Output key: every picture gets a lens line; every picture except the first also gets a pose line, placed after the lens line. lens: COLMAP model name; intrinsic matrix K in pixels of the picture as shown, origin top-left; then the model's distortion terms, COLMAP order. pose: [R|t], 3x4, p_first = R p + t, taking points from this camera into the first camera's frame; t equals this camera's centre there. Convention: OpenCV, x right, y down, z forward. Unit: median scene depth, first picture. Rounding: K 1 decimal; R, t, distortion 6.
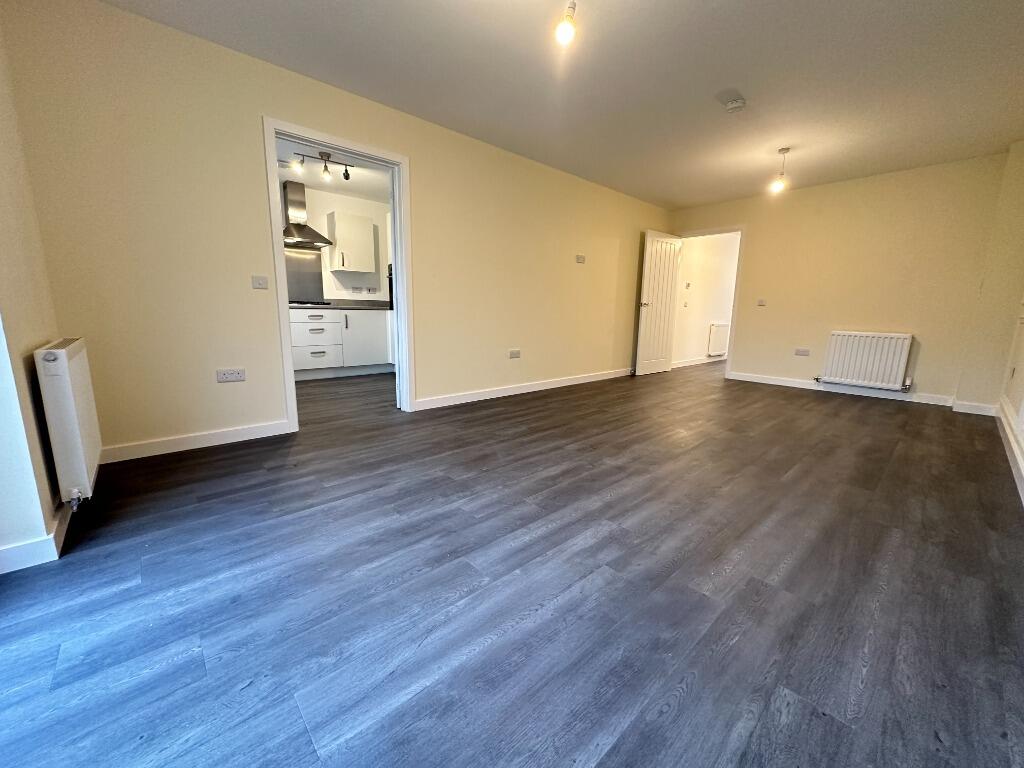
lens RADIAL K [[403.9, 0, 513.2], [0, 403.9, 386.6], [0, 0, 1]] dist [0.000689, 0.000035]
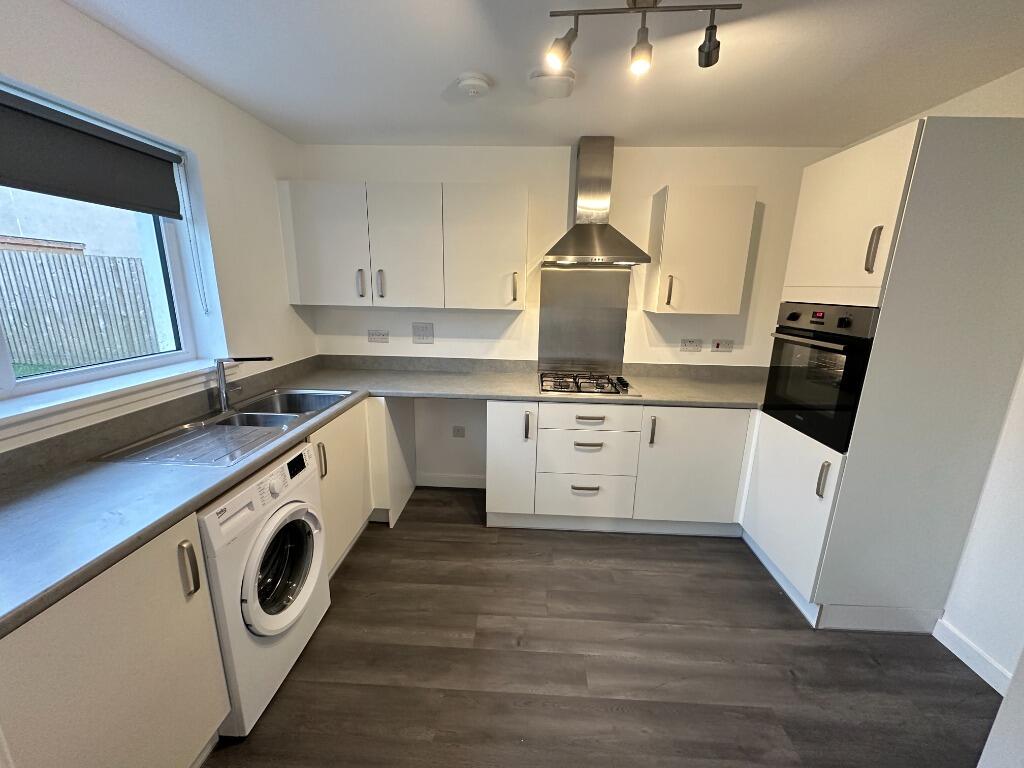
lens RADIAL K [[403.9, 0, 511.2], [0, 403.9, 384.0], [0, 0, 1]] dist [0.000689, 0.000035]
pose [[0.703798, 0.161597, -0.691776, -0.211158], [-0.132334, 0.986562, 0.095824, -0.227576], [0.697966, 0.024105, 0.715726, 0.541559]]
